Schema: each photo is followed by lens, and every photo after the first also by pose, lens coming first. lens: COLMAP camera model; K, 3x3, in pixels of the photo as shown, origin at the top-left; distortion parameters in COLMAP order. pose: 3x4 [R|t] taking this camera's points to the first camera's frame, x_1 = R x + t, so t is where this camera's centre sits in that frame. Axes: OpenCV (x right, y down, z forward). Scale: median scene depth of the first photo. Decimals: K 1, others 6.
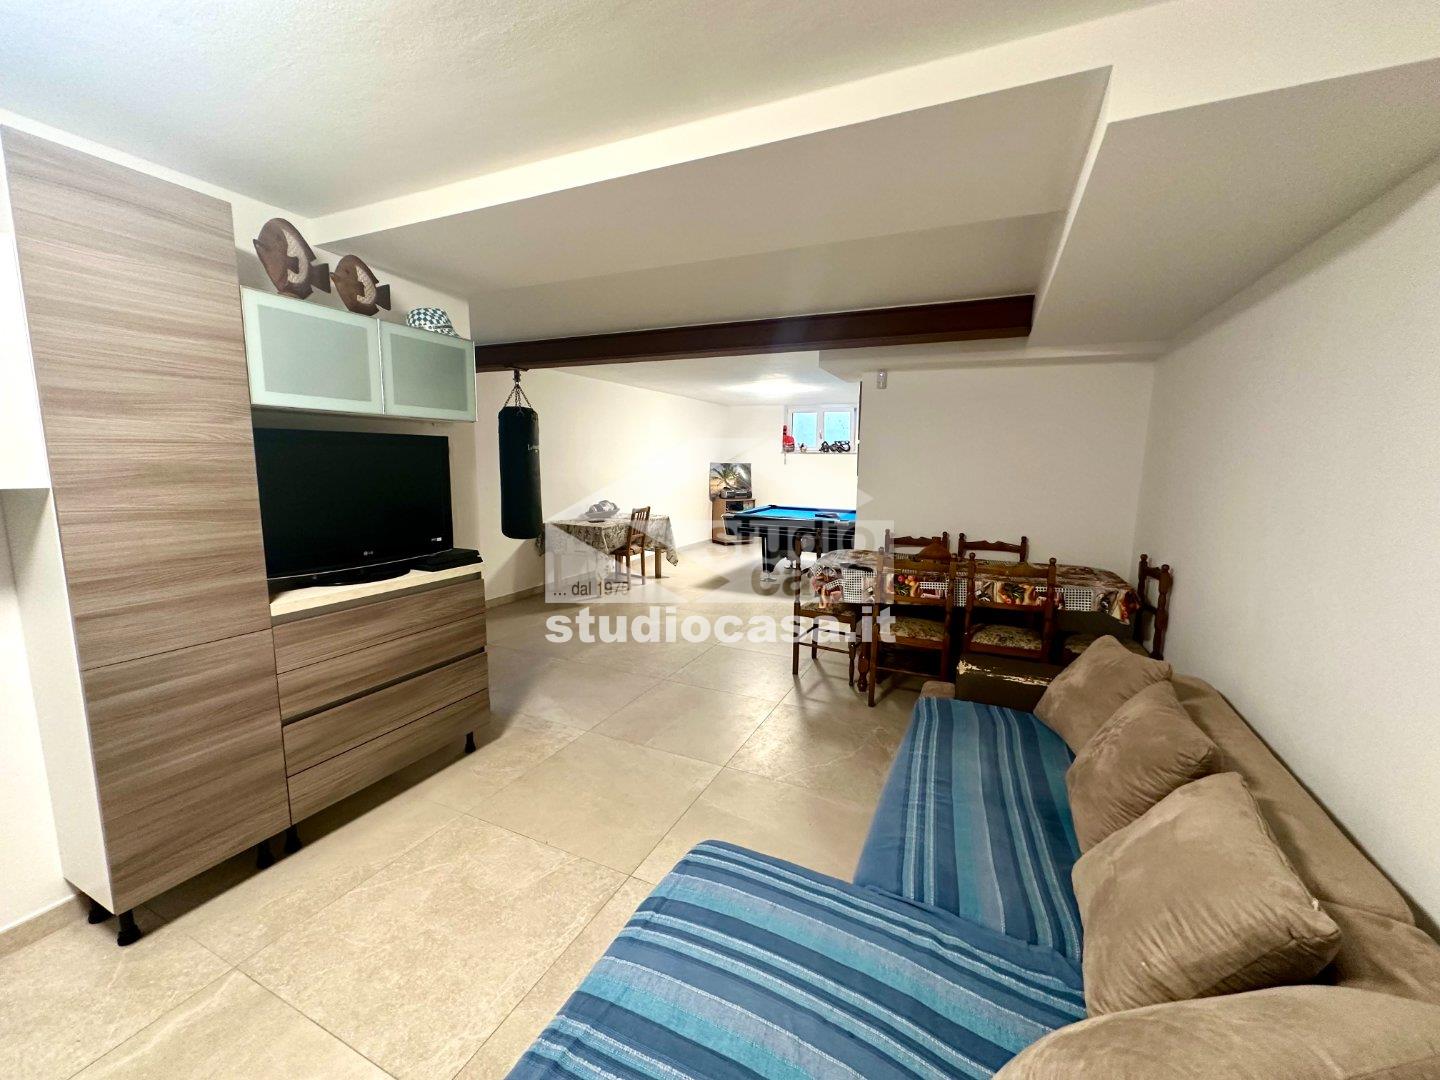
lens RADIAL K [[571.3, 0, 720.0], [0, 571.3, 540.0], [0, 0, 1]] dist [-0.002030, 0.000110]
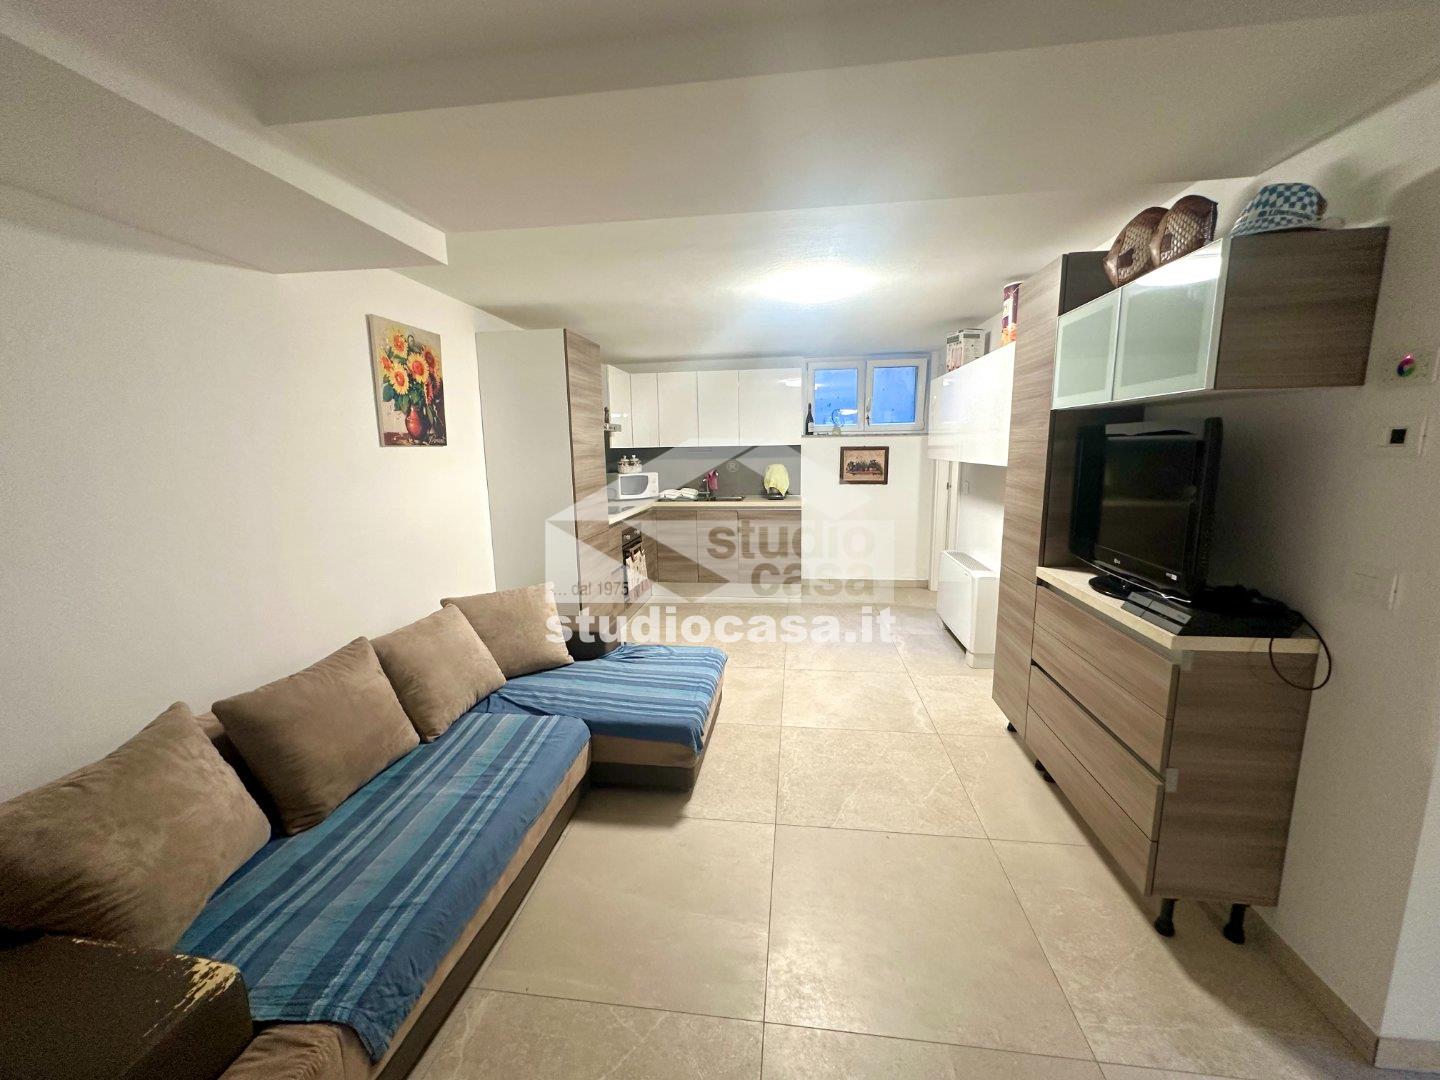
lens RADIAL K [[571.3, 0, 720.0], [0, 571.3, 540.0], [0, 0, 1]] dist [-0.002030, 0.000110]
pose [[-0.954566, 0.051884, -0.293448, 0.257631], [-0.039330, 0.954178, 0.296644, -0.288224], [0.295392, 0.294708, -0.908785, 1.862503]]
